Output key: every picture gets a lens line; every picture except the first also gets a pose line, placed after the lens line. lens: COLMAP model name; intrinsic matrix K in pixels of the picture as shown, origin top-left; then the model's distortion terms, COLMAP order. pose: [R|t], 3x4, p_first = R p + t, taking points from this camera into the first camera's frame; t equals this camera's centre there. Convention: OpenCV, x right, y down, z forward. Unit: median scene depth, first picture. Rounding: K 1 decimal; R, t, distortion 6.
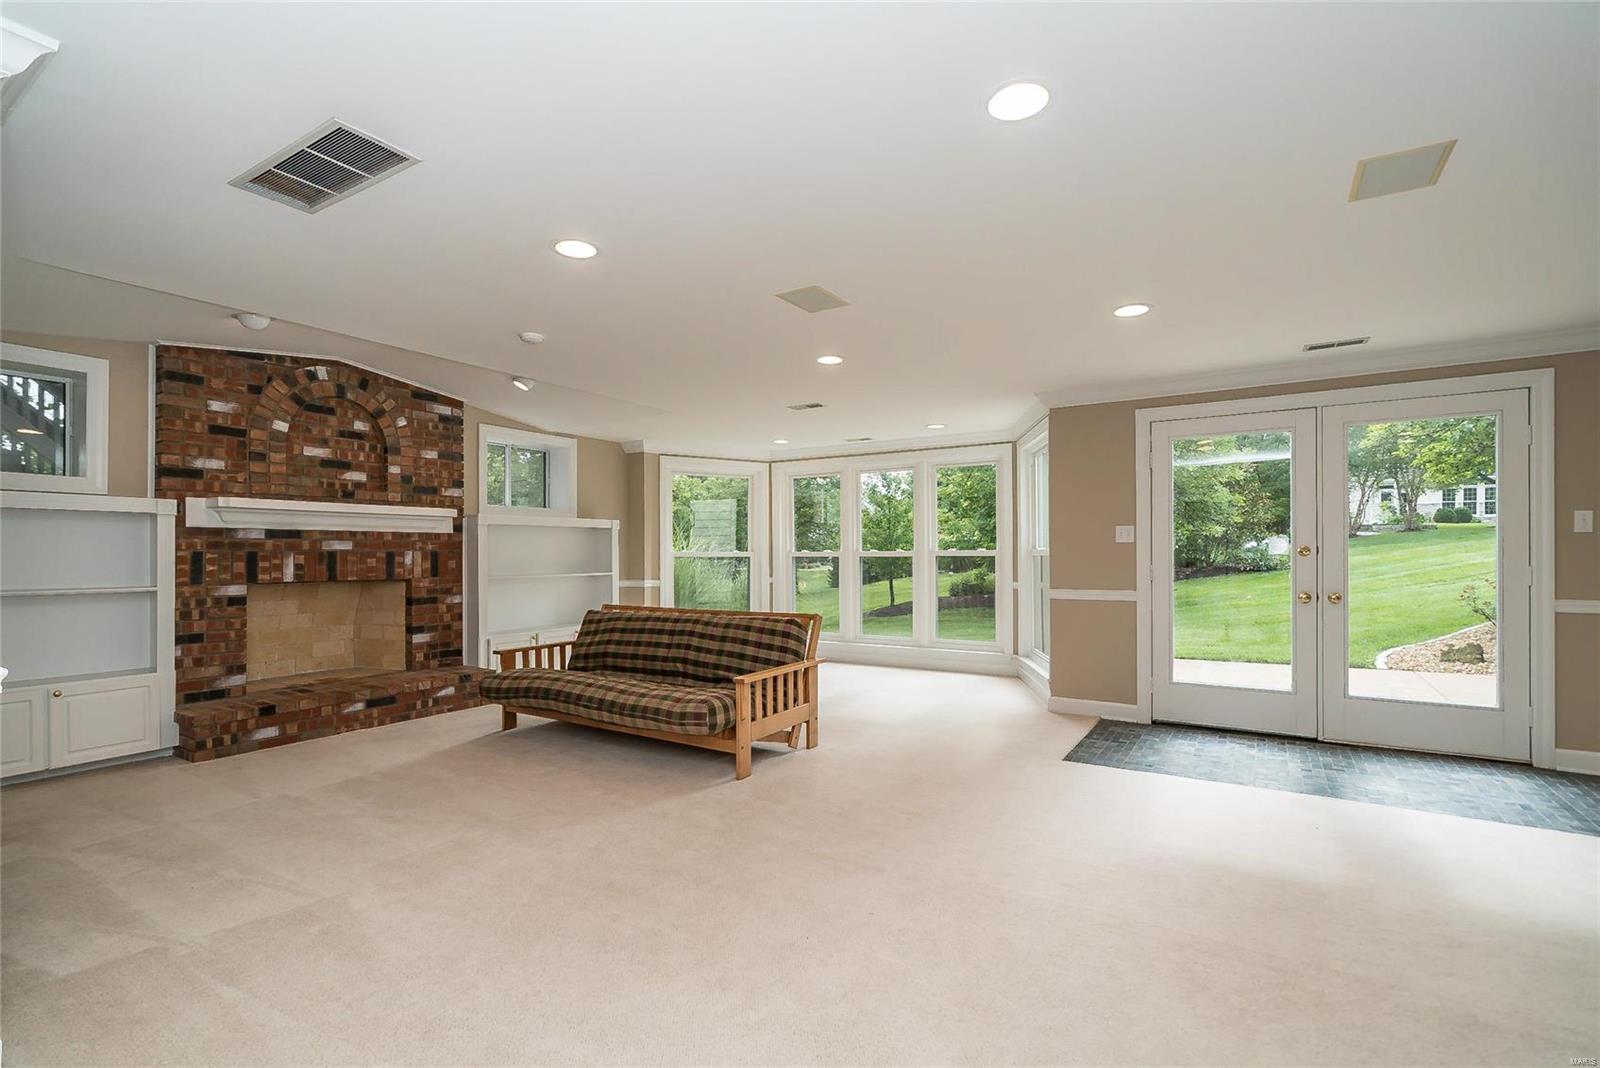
lens RADIAL K [[734.6, 0, 804.5], [0, 734.6, 547.8], [0, 0, 1]] dist [-0.005816, 0.001260]
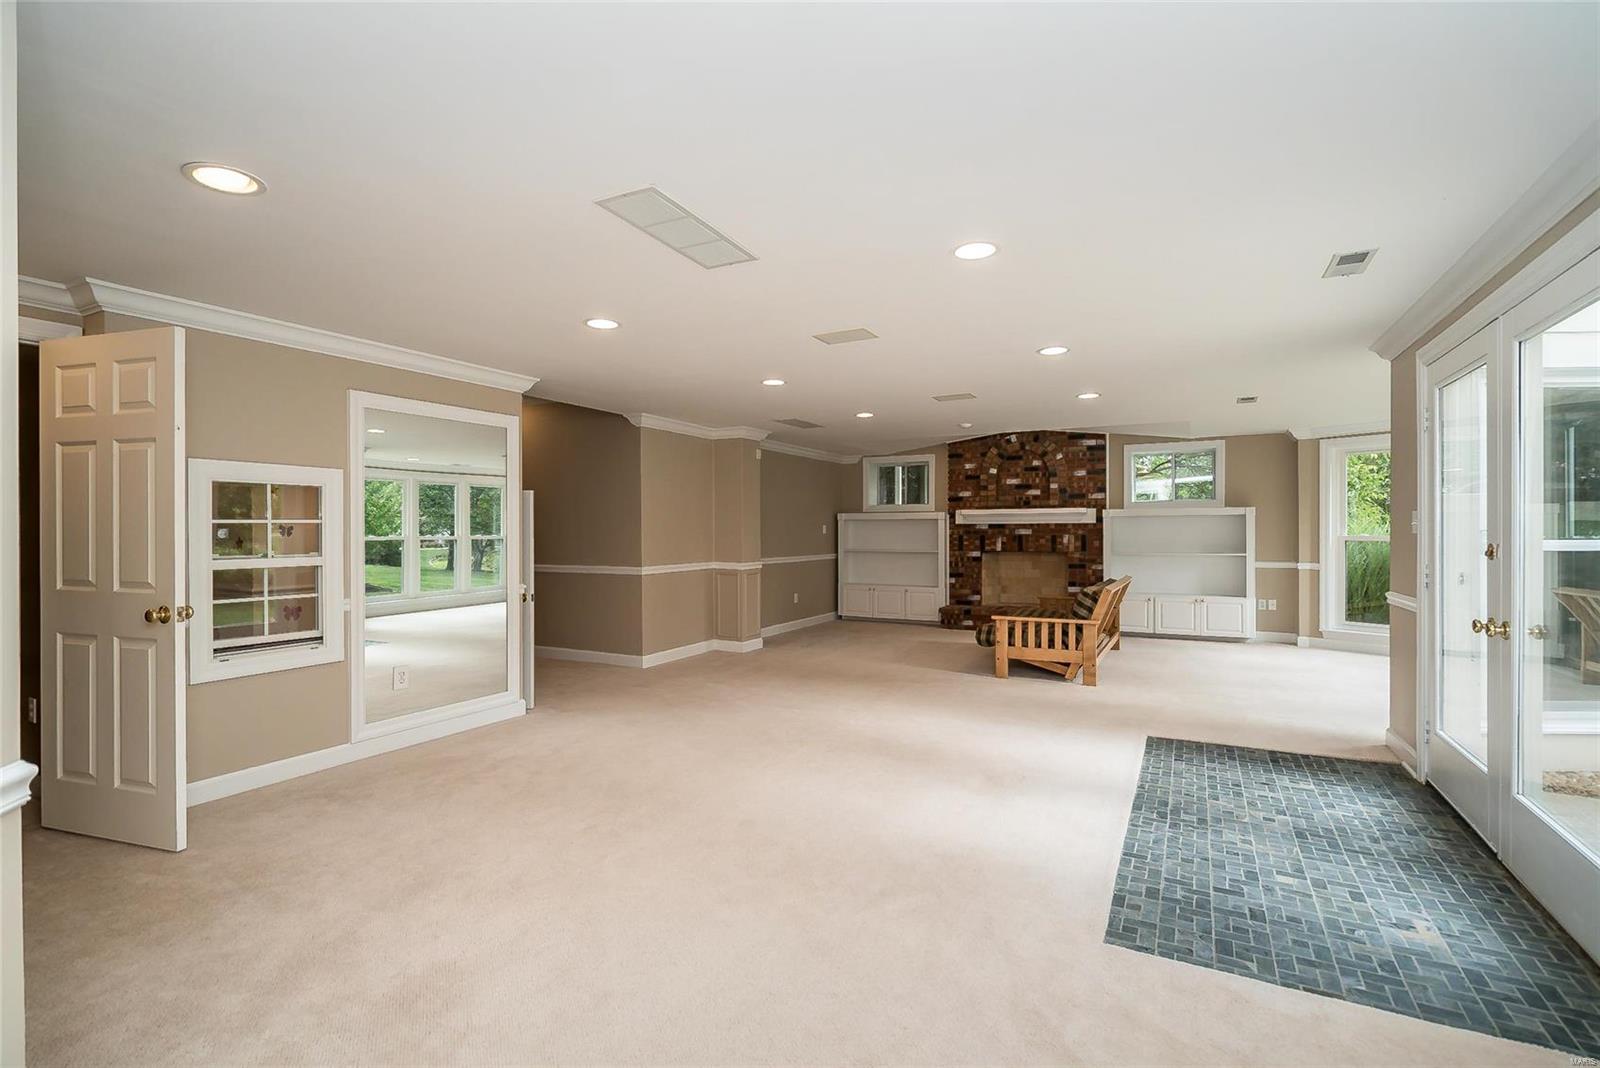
lens RADIAL K [[734.6, 0, 791.4], [0, 734.6, 528.8], [0, 0, 1]] dist [-0.005816, 0.001260]
pose [[0.055678, 0.001452, -0.998448, 1.107365], [0.011640, 0.999930, 0.002104, -0.020571], [0.998381, -0.011739, 0.055657, 0.321877]]
